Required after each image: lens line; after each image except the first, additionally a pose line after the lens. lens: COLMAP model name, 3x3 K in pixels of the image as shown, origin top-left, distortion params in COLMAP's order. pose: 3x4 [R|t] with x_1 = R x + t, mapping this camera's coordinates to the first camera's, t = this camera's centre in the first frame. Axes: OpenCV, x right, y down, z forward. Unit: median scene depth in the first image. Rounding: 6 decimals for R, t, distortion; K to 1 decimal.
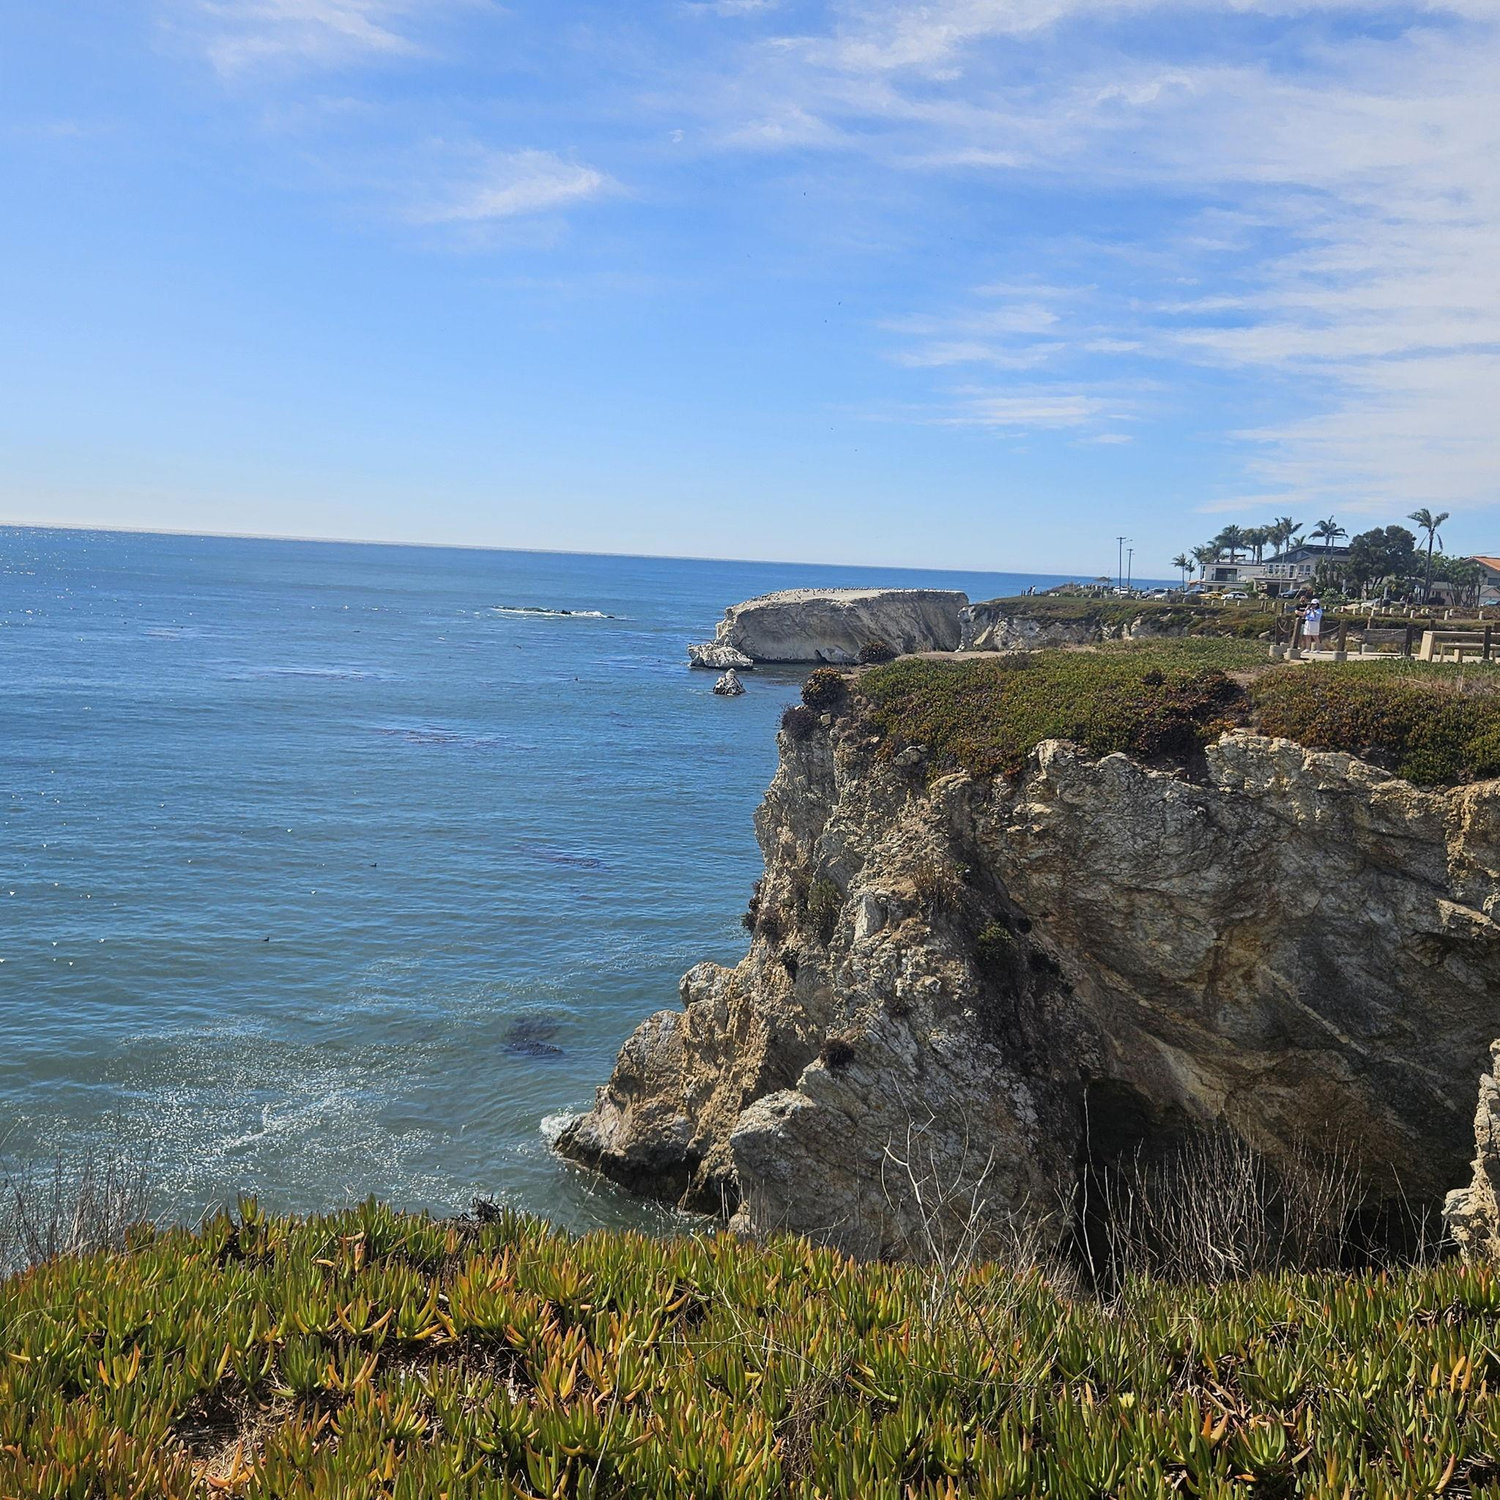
lens RADIAL K [[1585.7, 0, 715.5], [0, 1585.7, 717.5], [0, 0, 1]] dist [0.093316, -0.135078]
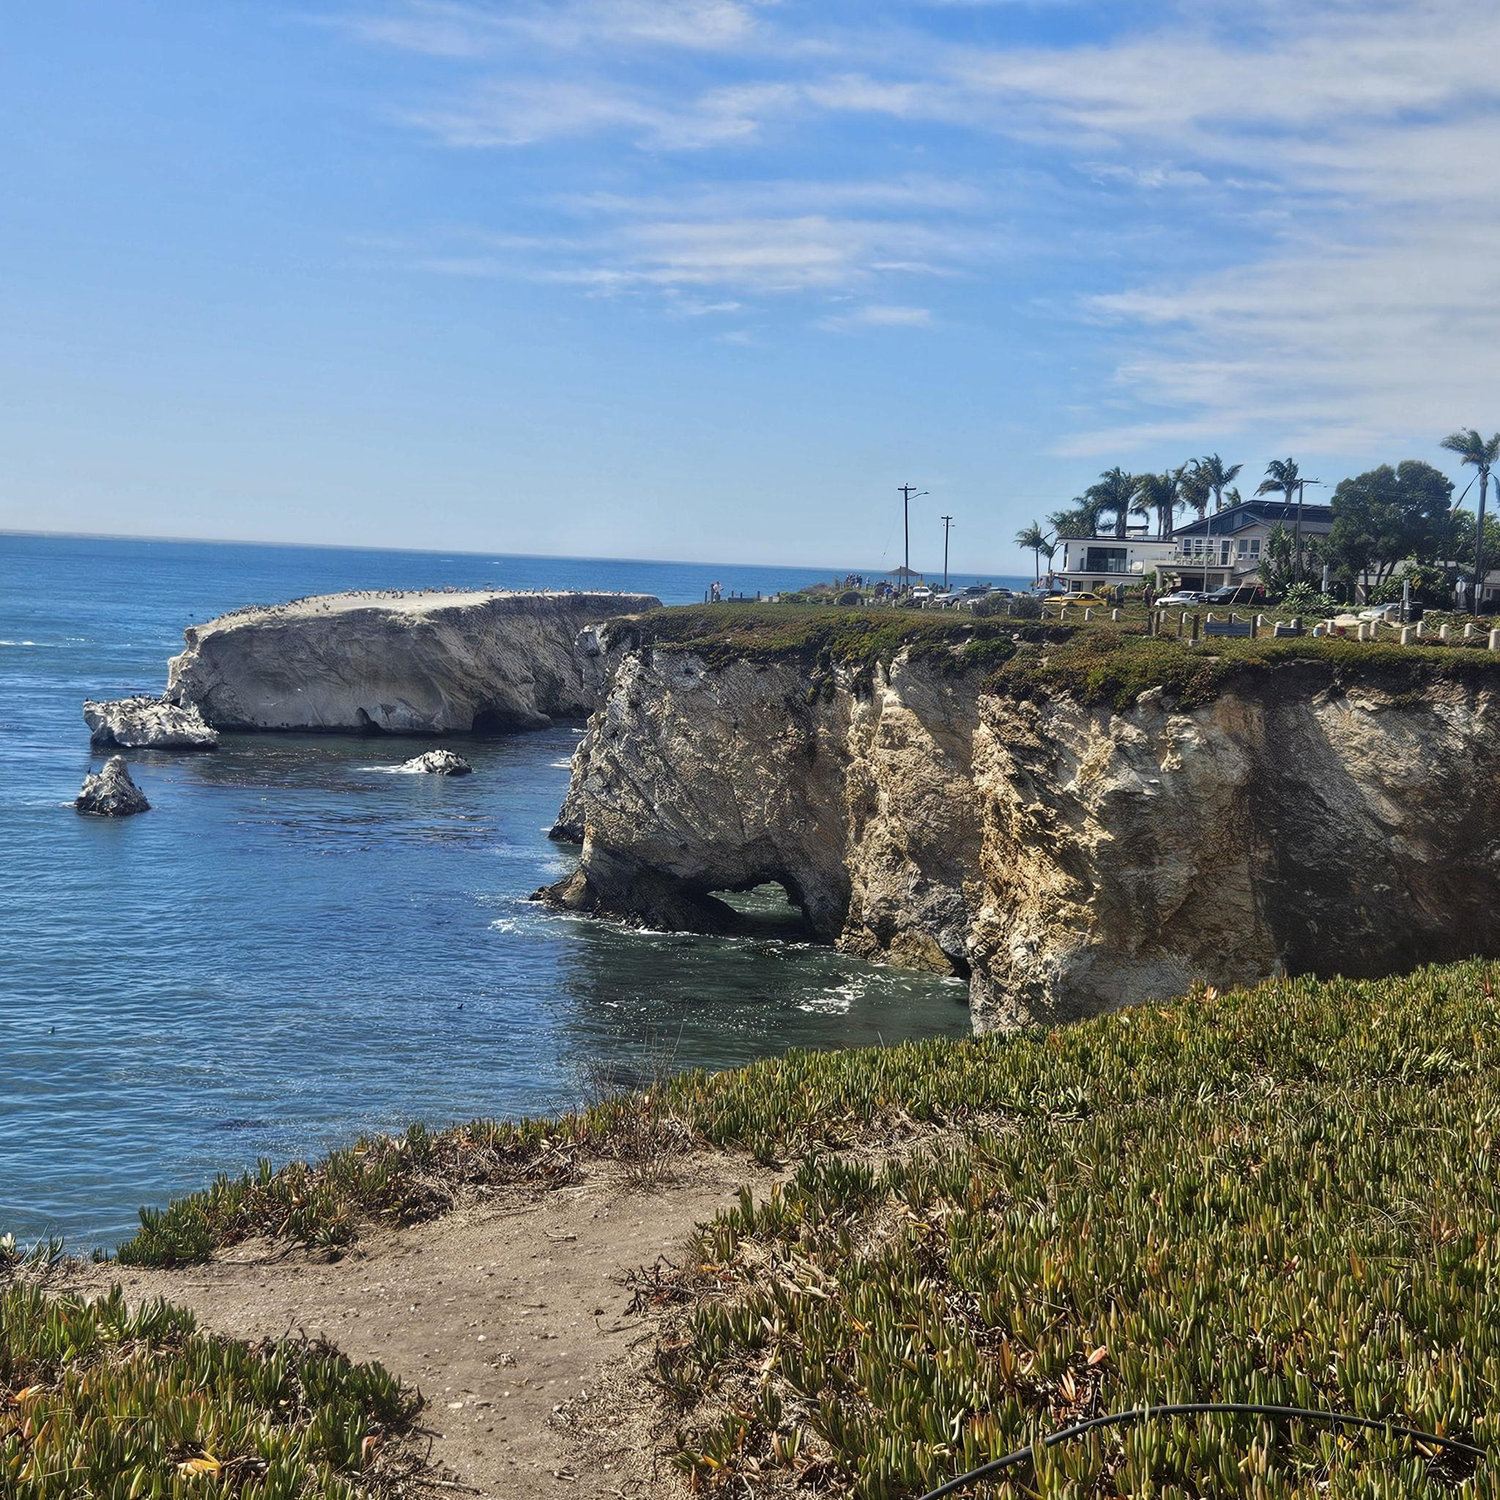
lens RADIAL K [[2558.0, 0, 722.7], [0, 2558.0, 751.4], [0, 0, 1]] dist [0.201943, -1.360242]
pose [[0.988971, -0.014821, 0.147367, 0.415239], [0.017670, 0.999681, -0.018043, -0.081230], [-0.147053, 0.020448, 0.988917, 1.113198]]
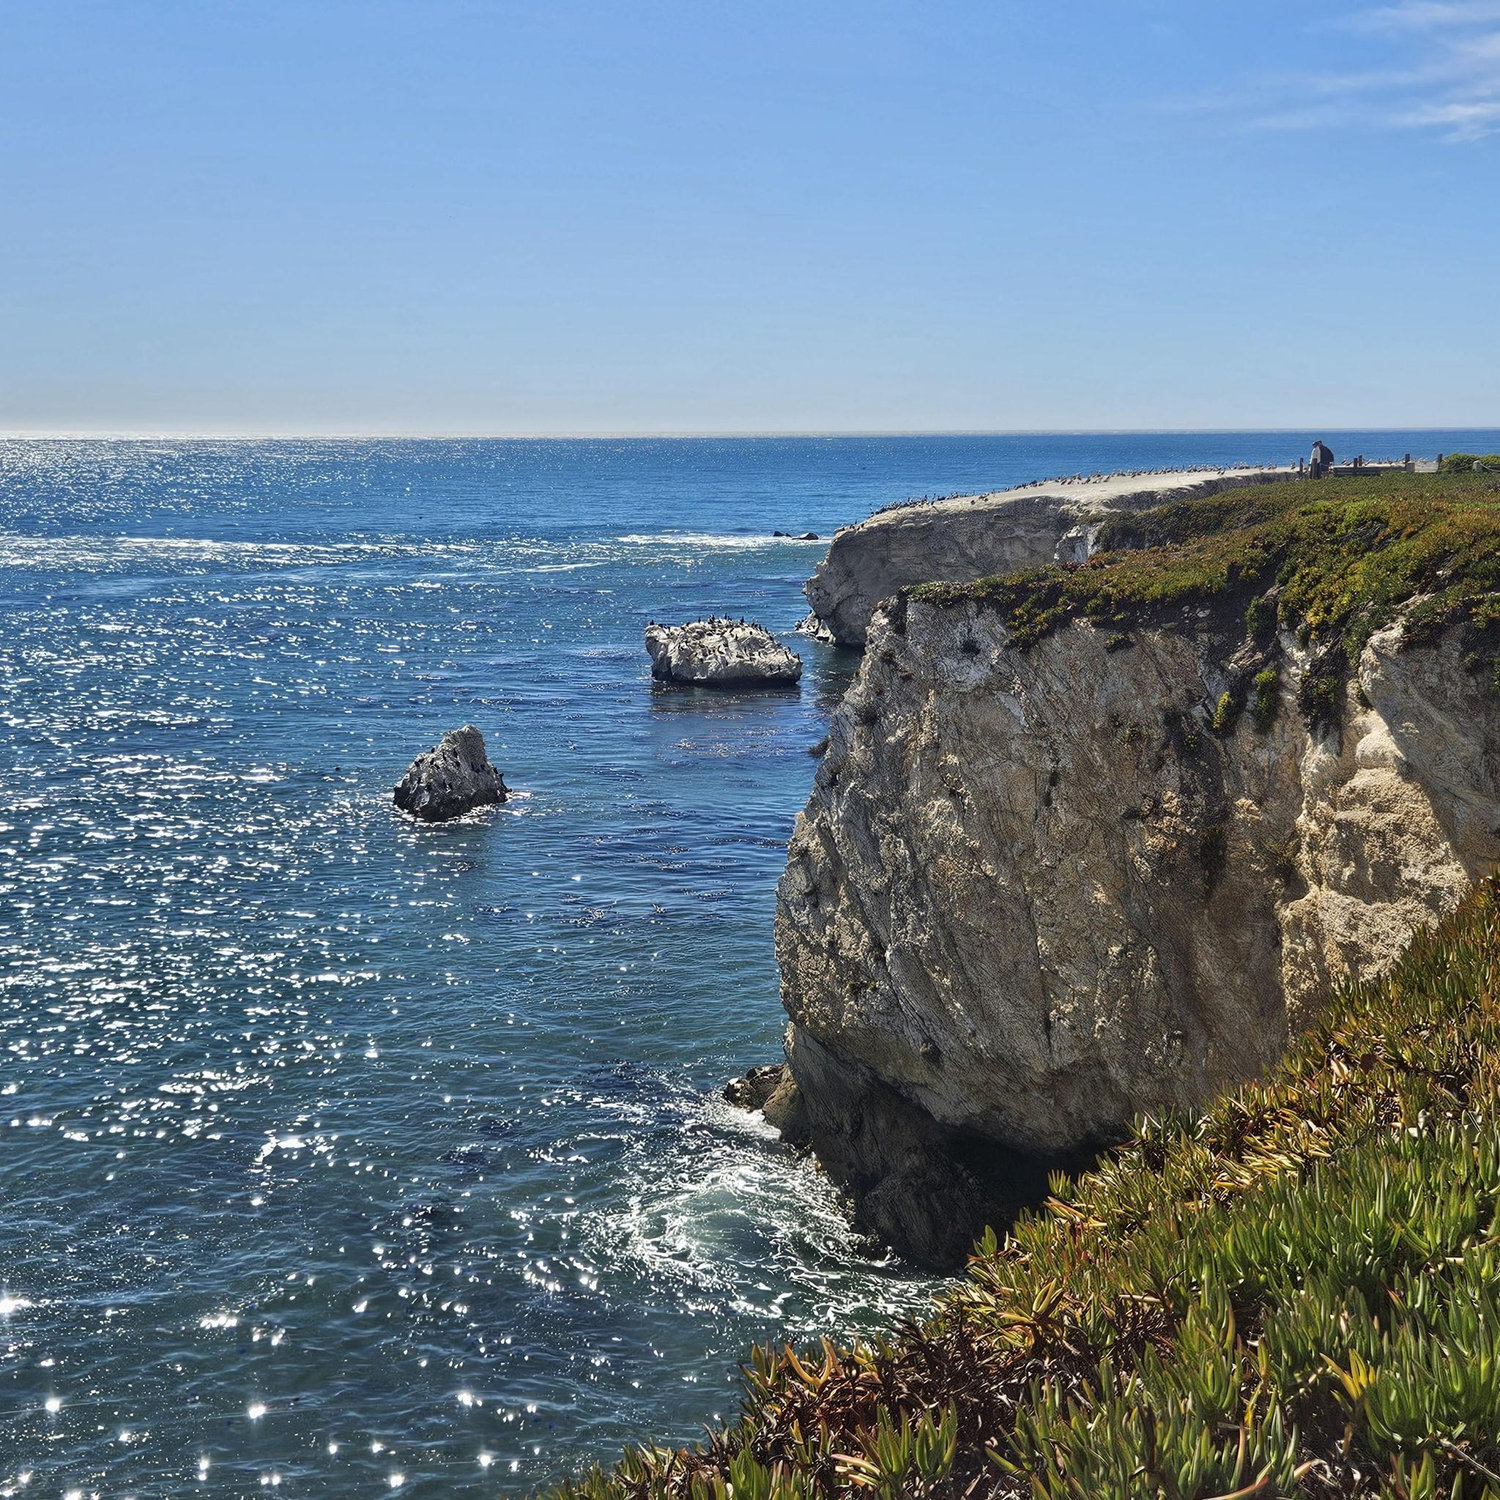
lens RADIAL K [[2162.0, 0, 696.5], [0, 2162.0, 750.2], [0, 0, 1]] dist [0.198909, -0.903537]
pose [[0.960596, -0.008508, -0.277819, 1.024291], [0.019470, 0.999136, 0.036721, -0.227649], [0.277266, -0.040683, 0.959931, 3.064411]]
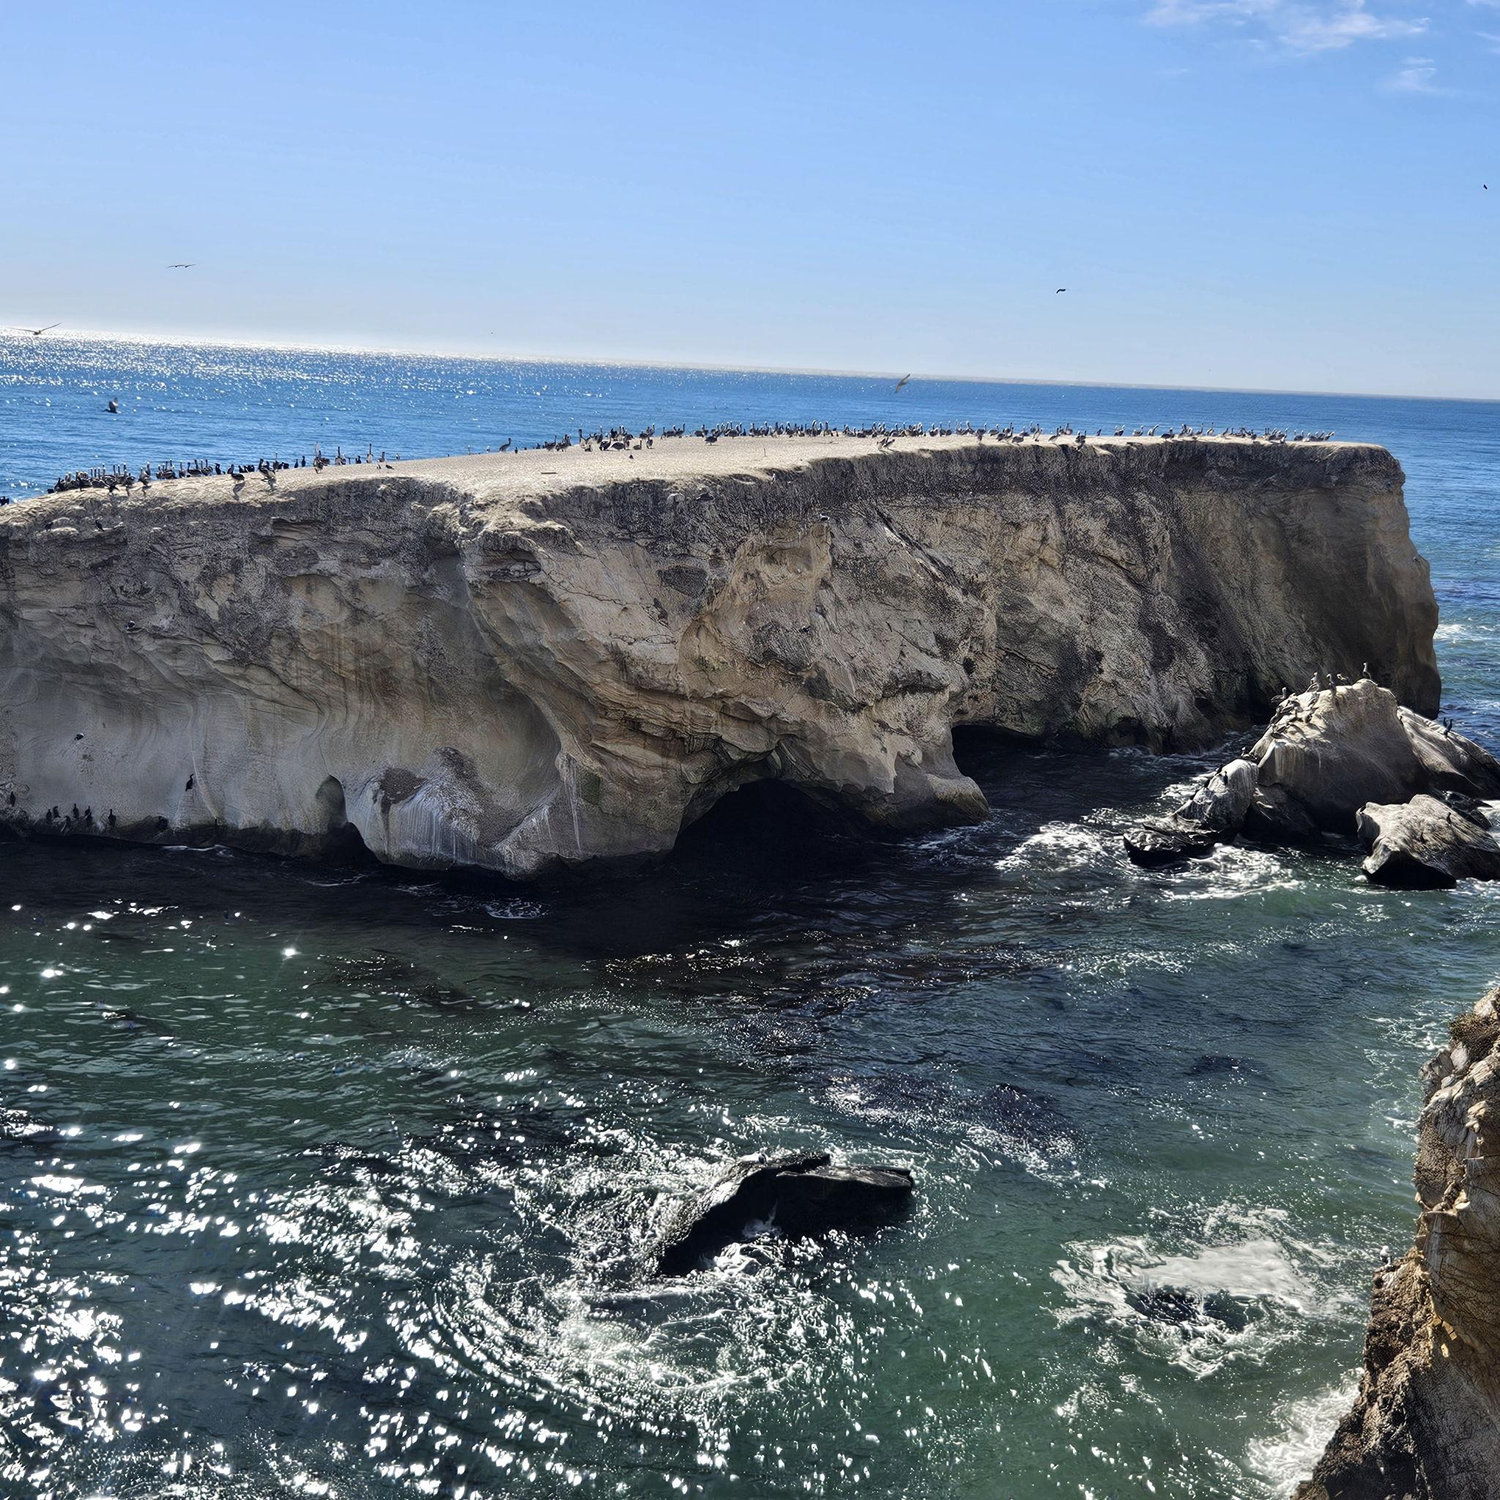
lens RADIAL K [[2162.0, 0, 696.5], [0, 2162.0, 750.2], [0, 0, 1]] dist [0.198909, -0.903537]
pose [[0.970619, 0.040983, -0.237105, 1.161606], [-0.025642, 0.997395, 0.067429, -0.457960], [0.239251, -0.059368, 0.969141, 5.668668]]
